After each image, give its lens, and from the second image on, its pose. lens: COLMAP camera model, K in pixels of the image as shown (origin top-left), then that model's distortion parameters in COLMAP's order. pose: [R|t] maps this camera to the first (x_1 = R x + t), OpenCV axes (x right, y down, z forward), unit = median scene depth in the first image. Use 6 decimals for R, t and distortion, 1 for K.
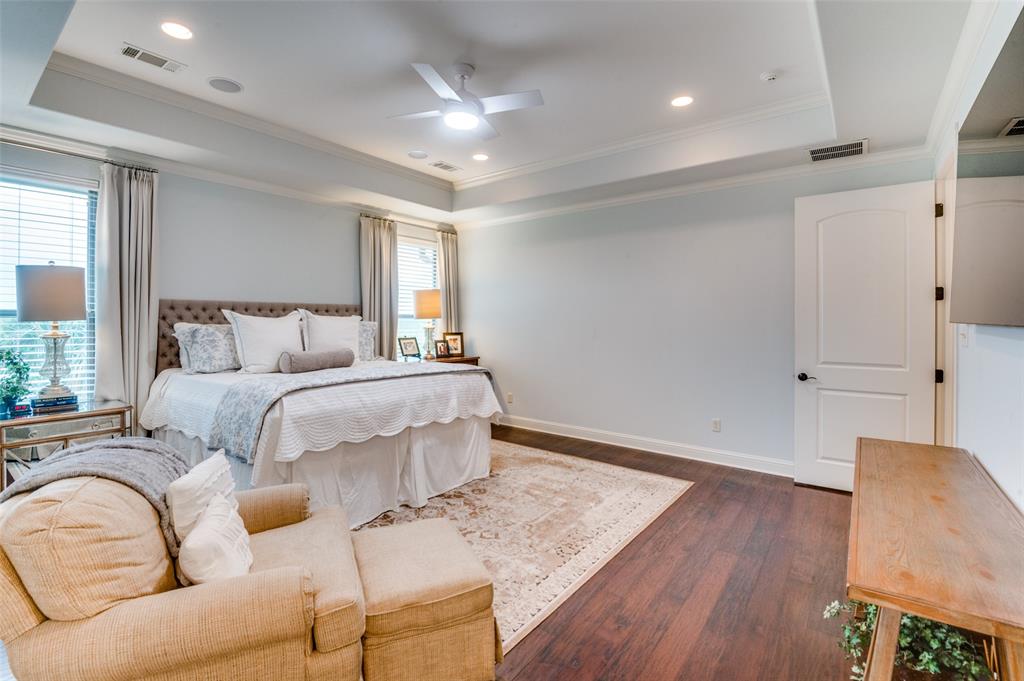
lens RADIAL K [[465.2, 0, 510.9], [0, 465.2, 321.4], [0, 0, 1]] dist [-0.003715, -0.001007]
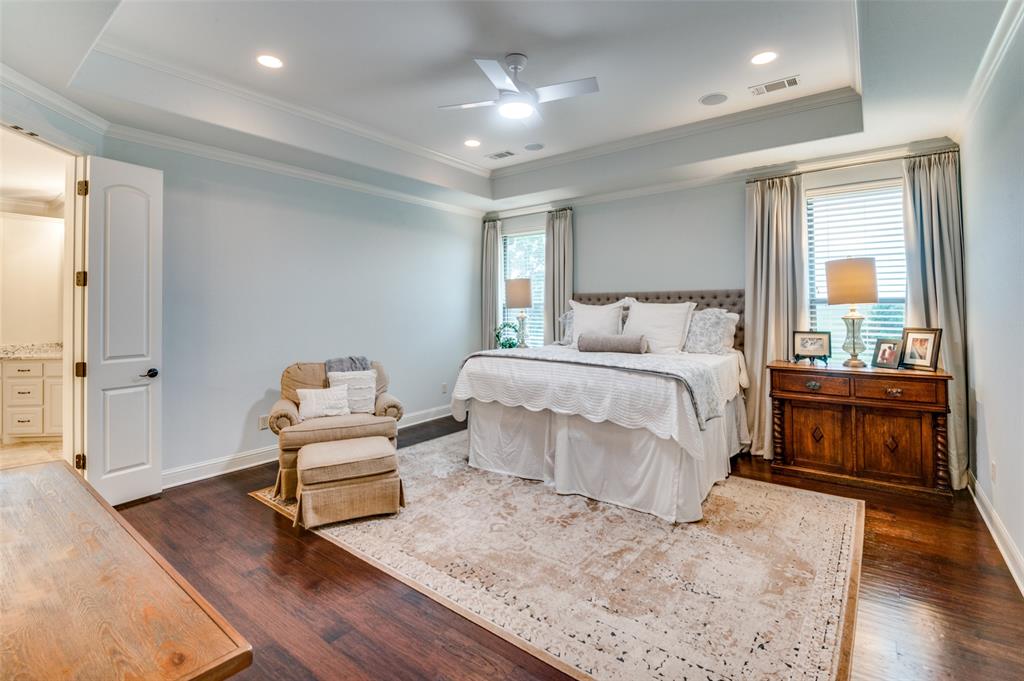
lens RADIAL K [[470.0, 0, 507.6], [0, 470.0, 299.8], [0, 0, 1]] dist [0.001552, 0.000015]
pose [[-0.008359, -0.016927, -0.999822, 0.768688], [0.000332, 0.999857, -0.016931, -0.002189], [0.999965, -0.000474, -0.008353, 0.830862]]
